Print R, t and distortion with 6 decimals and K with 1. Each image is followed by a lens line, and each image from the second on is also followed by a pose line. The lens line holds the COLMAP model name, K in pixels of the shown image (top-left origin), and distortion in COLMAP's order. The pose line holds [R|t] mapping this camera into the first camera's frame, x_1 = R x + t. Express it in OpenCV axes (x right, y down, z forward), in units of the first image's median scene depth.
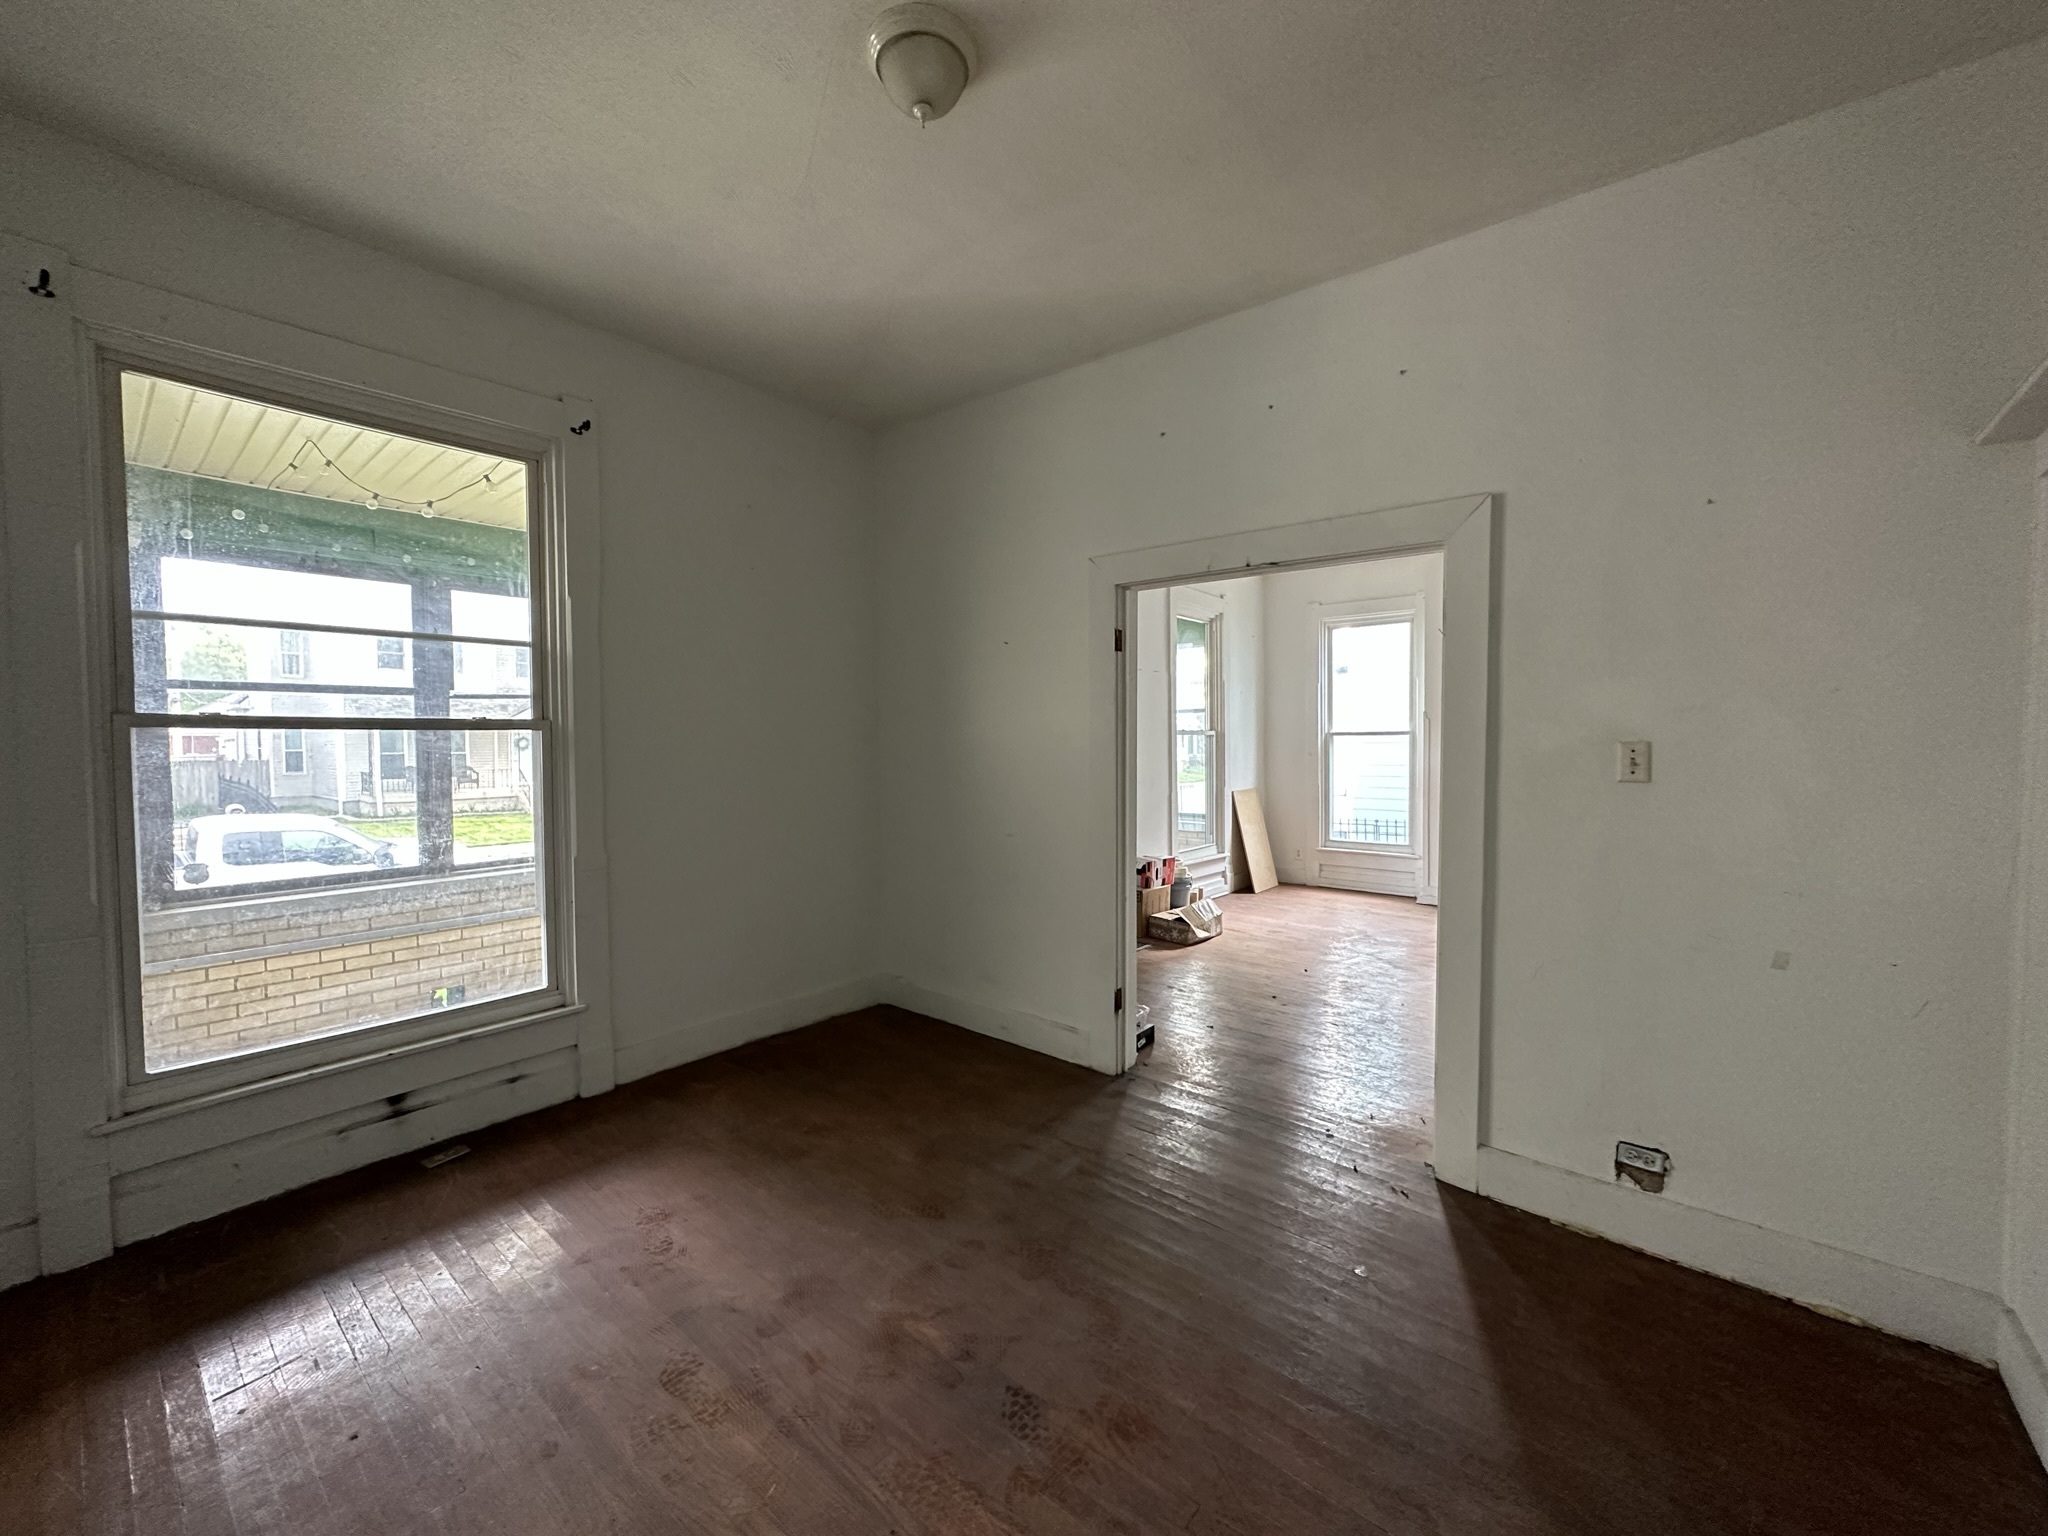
lens RADIAL K [[814.5, 0, 1019.3], [0, 814.5, 769.7], [0, 0, 1]] dist [-0.002708, -0.000385]
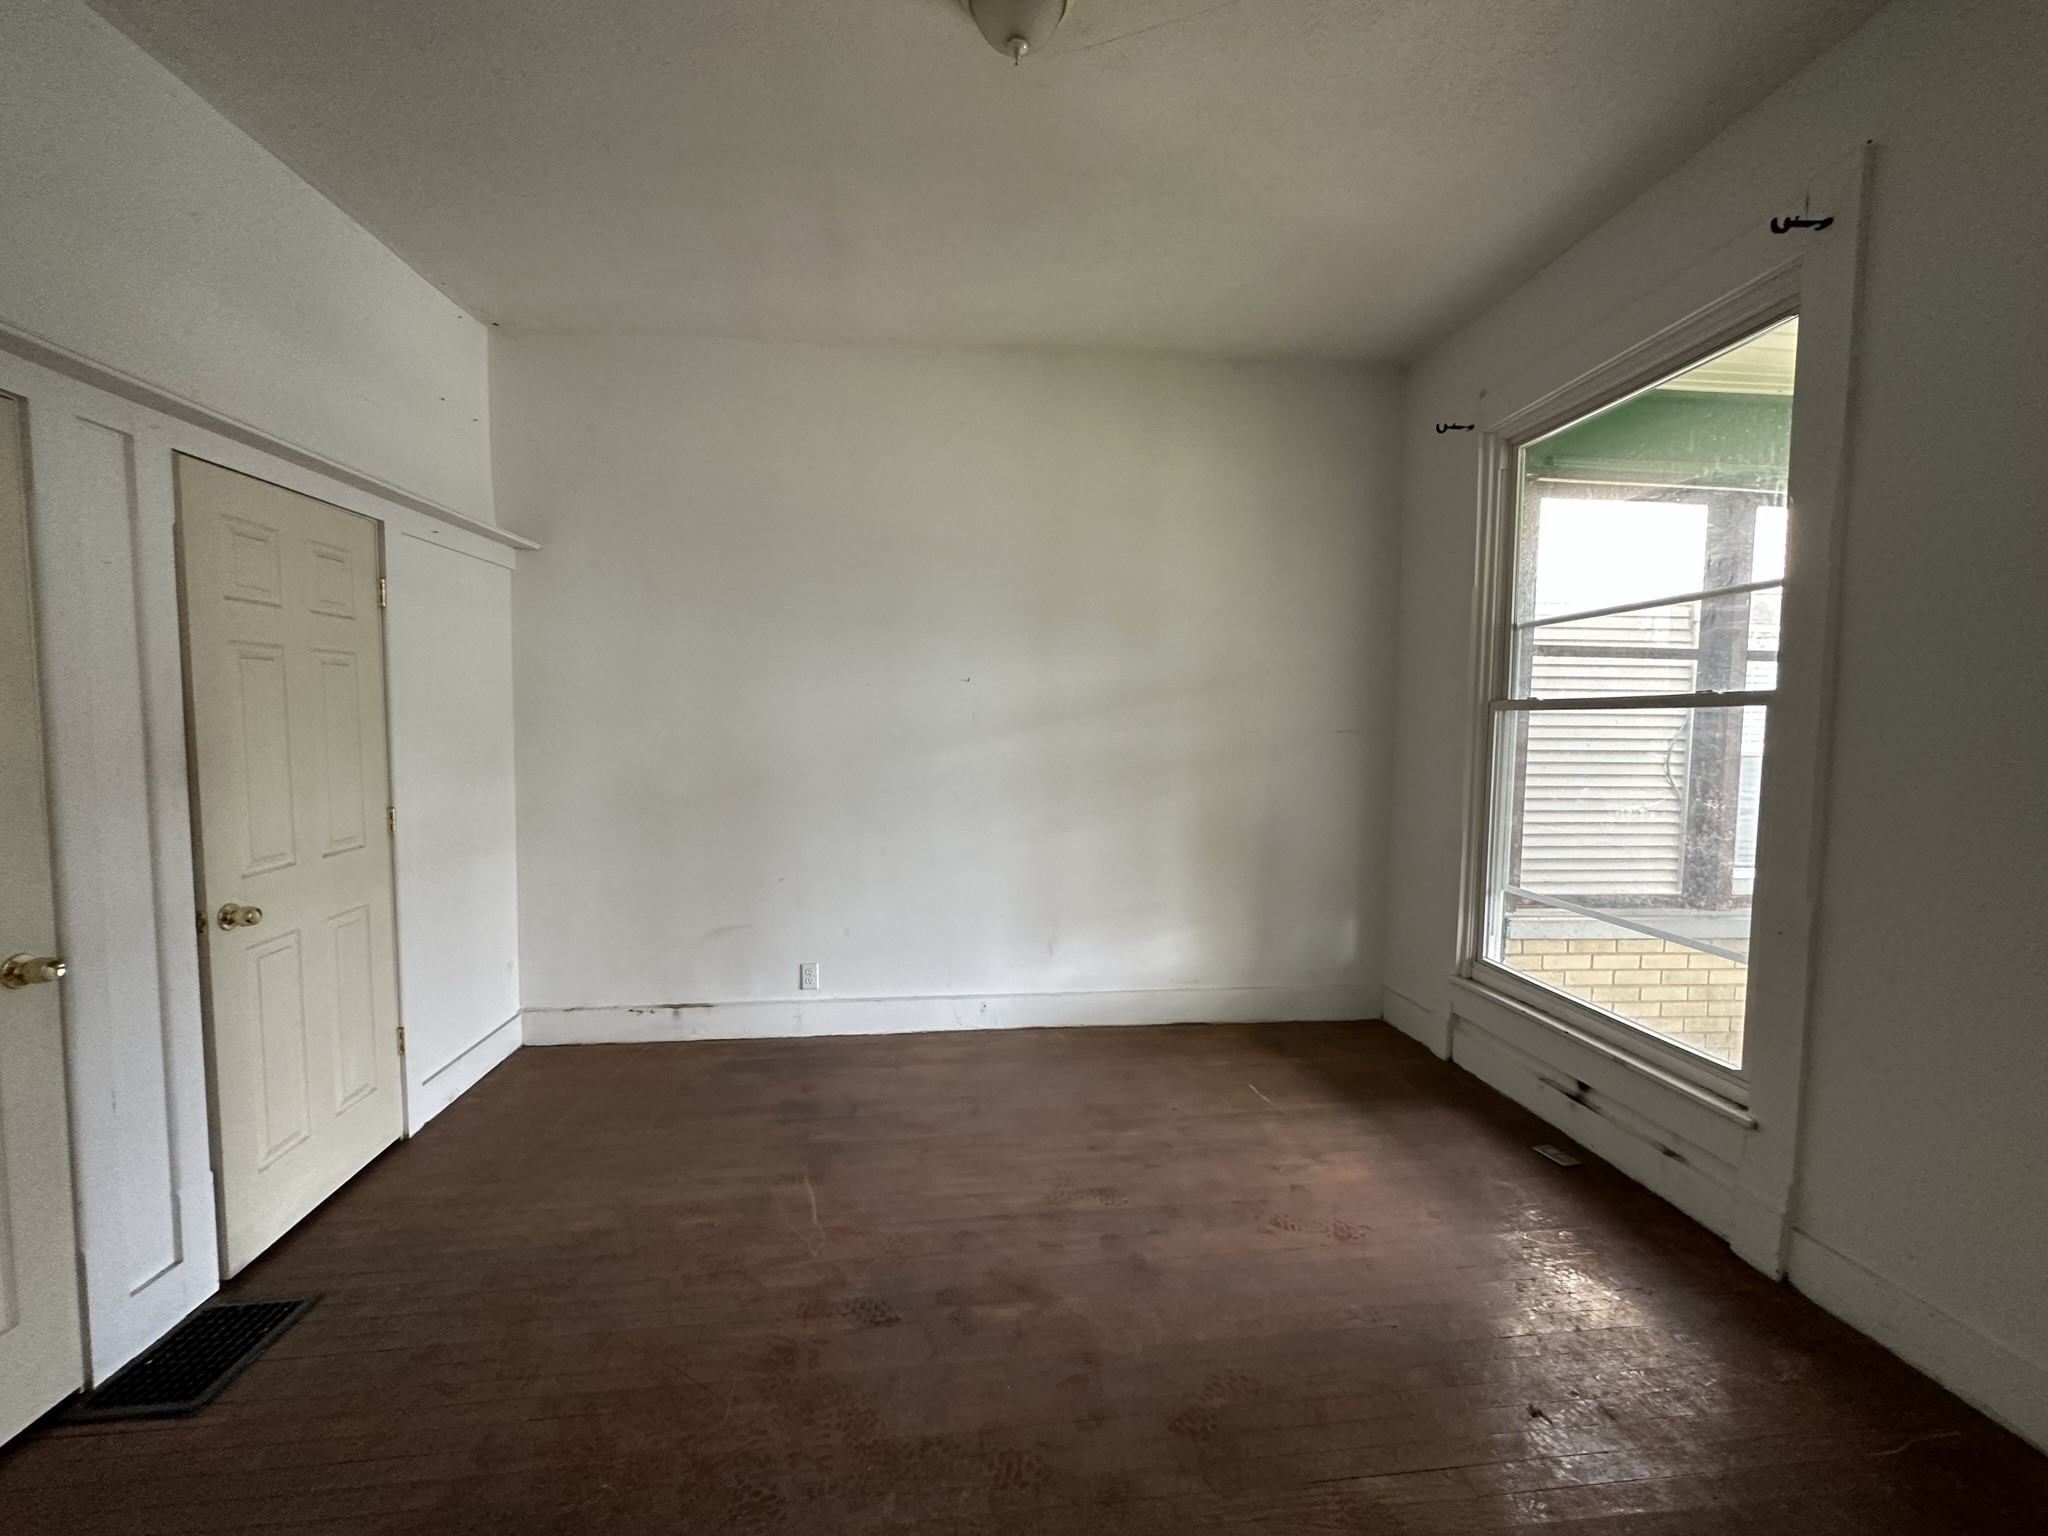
lens RADIAL K [[814.5, 0, 1019.3], [0, 814.5, 769.7], [0, 0, 1]] dist [-0.002708, -0.000385]
pose [[-0.707020, 0.035640, -0.706295, 0.445208], [-0.033947, 0.995868, 0.084234, -0.037536], [0.706378, 0.083531, -0.702889, 1.335144]]
